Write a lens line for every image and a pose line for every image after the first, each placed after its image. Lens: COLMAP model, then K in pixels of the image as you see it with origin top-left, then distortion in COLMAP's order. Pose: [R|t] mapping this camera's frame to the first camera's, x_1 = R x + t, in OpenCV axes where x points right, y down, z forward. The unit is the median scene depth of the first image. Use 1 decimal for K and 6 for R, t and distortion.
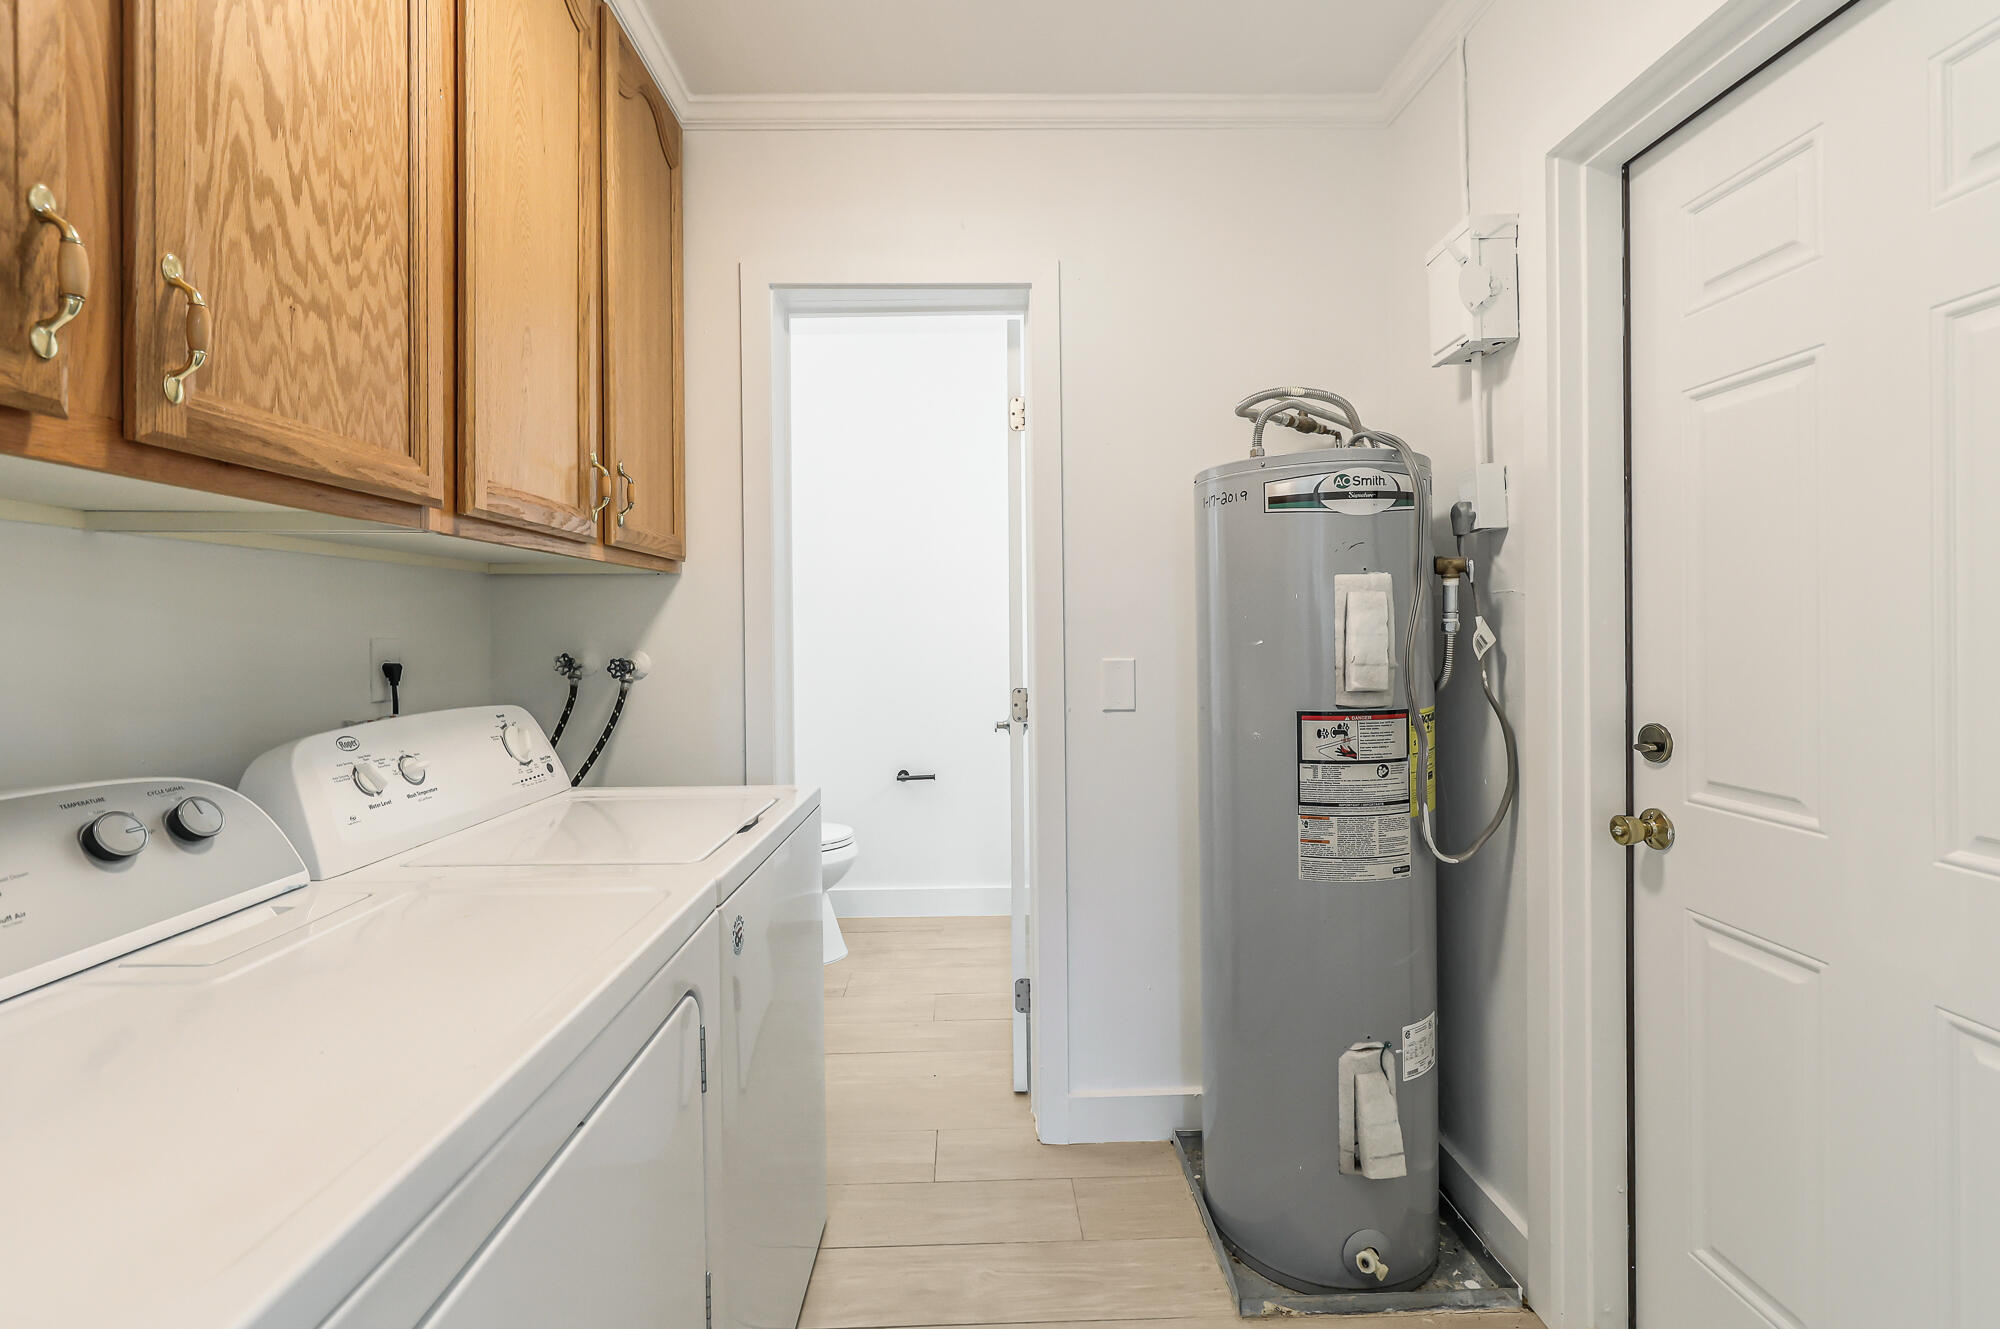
lens RADIAL K [[840.7, 0, 973.3], [0, 840.7, 632.4], [0, 0, 1]] dist [-0.001328, -0.000037]
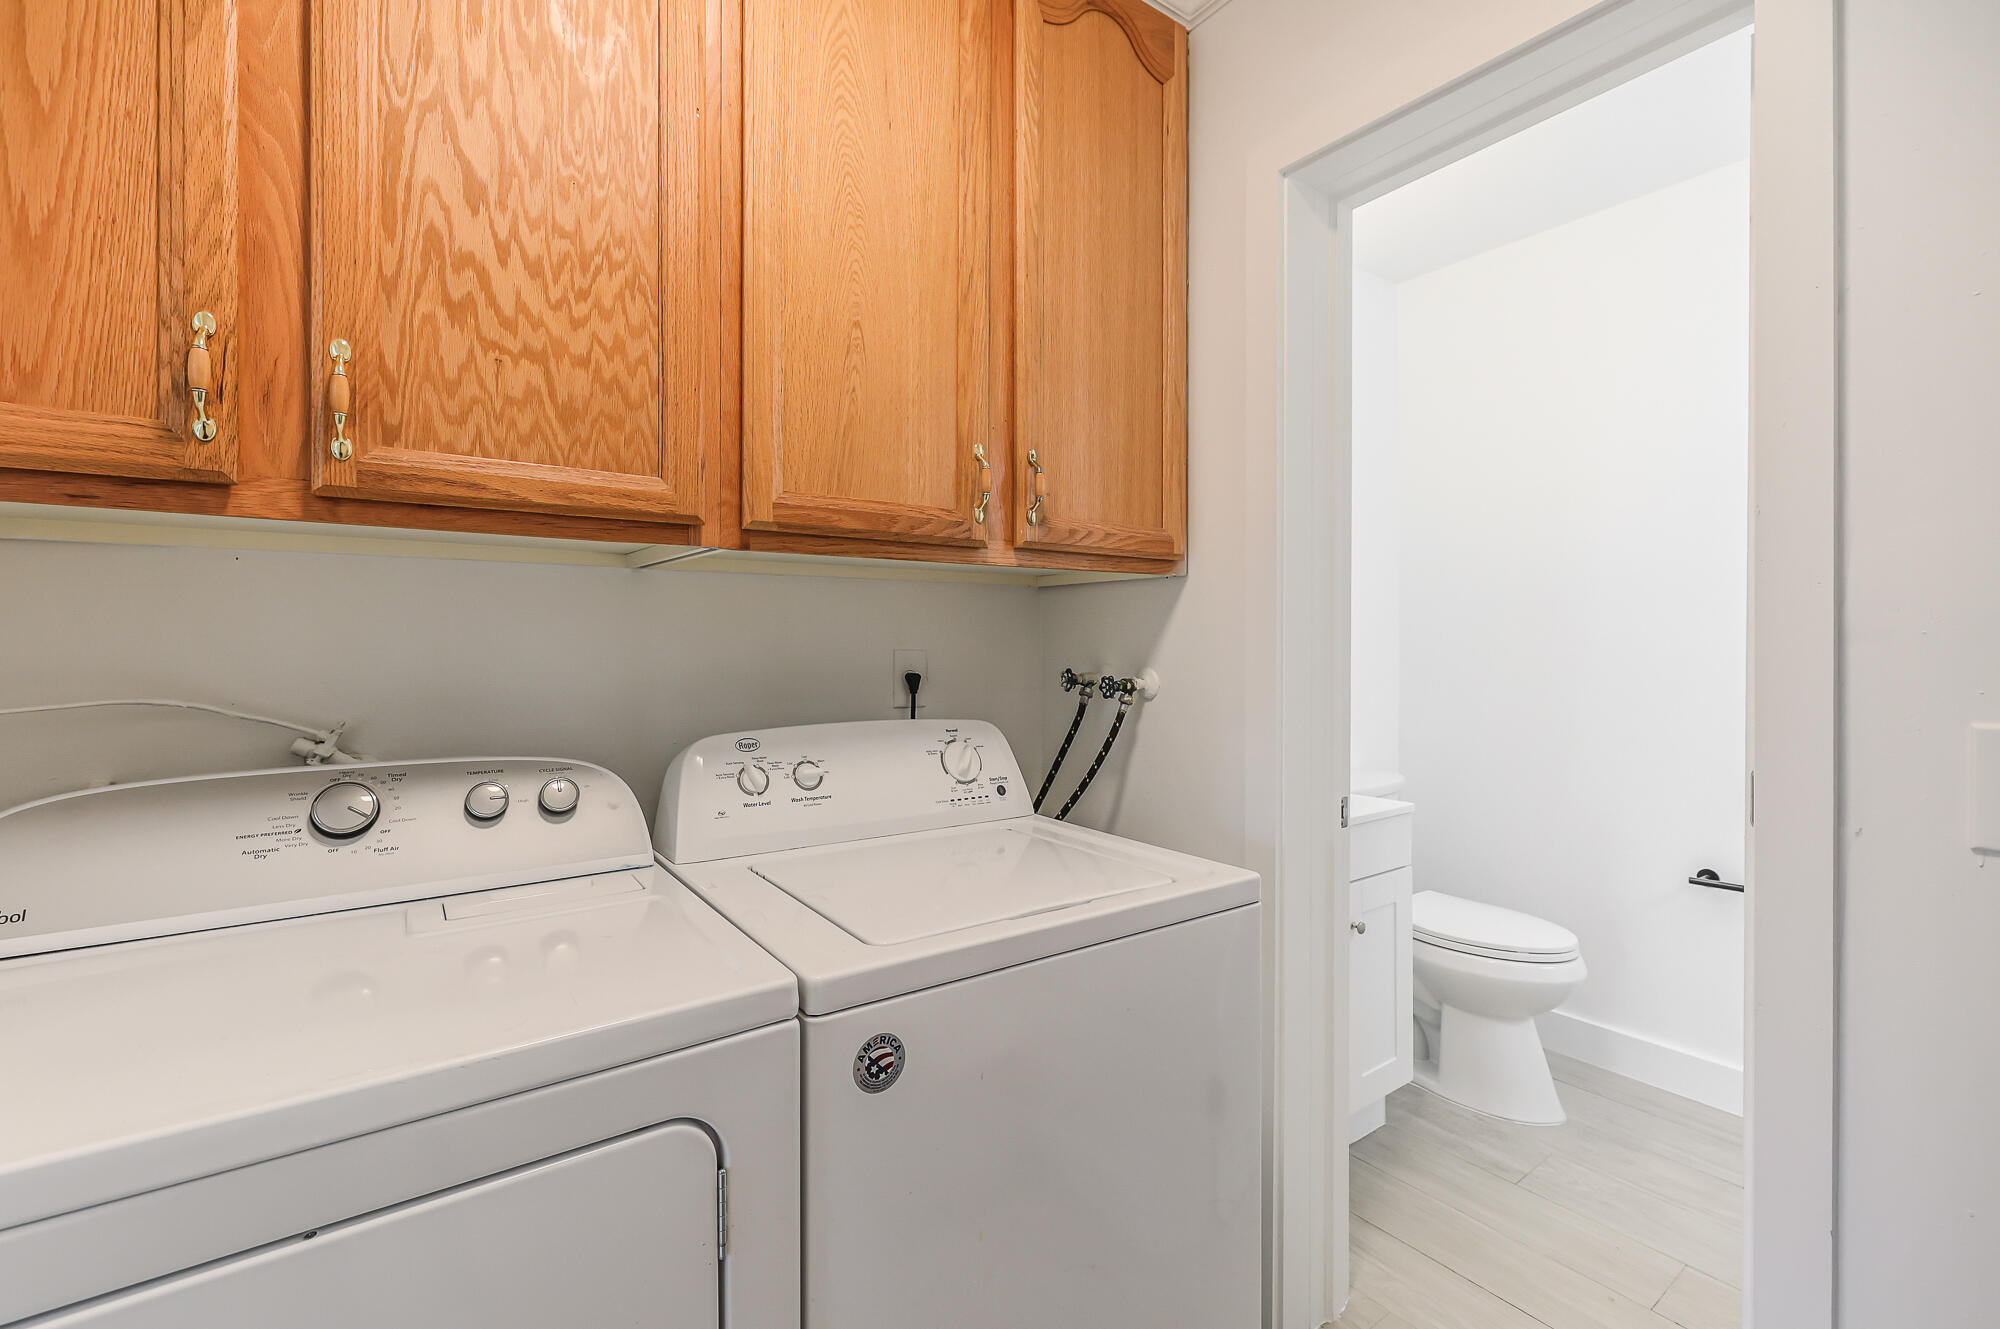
lens RADIAL K [[843.9, 0, 983.0], [0, 843.9, 648.4], [0, 0, 1]] dist [-0.002403, -0.000045]
pose [[0.579864, 0.012105, -0.814623, 0.472609], [-0.006903, 0.999927, 0.009945, -0.012244], [0.814684, -0.000144, 0.579905, 0.825988]]
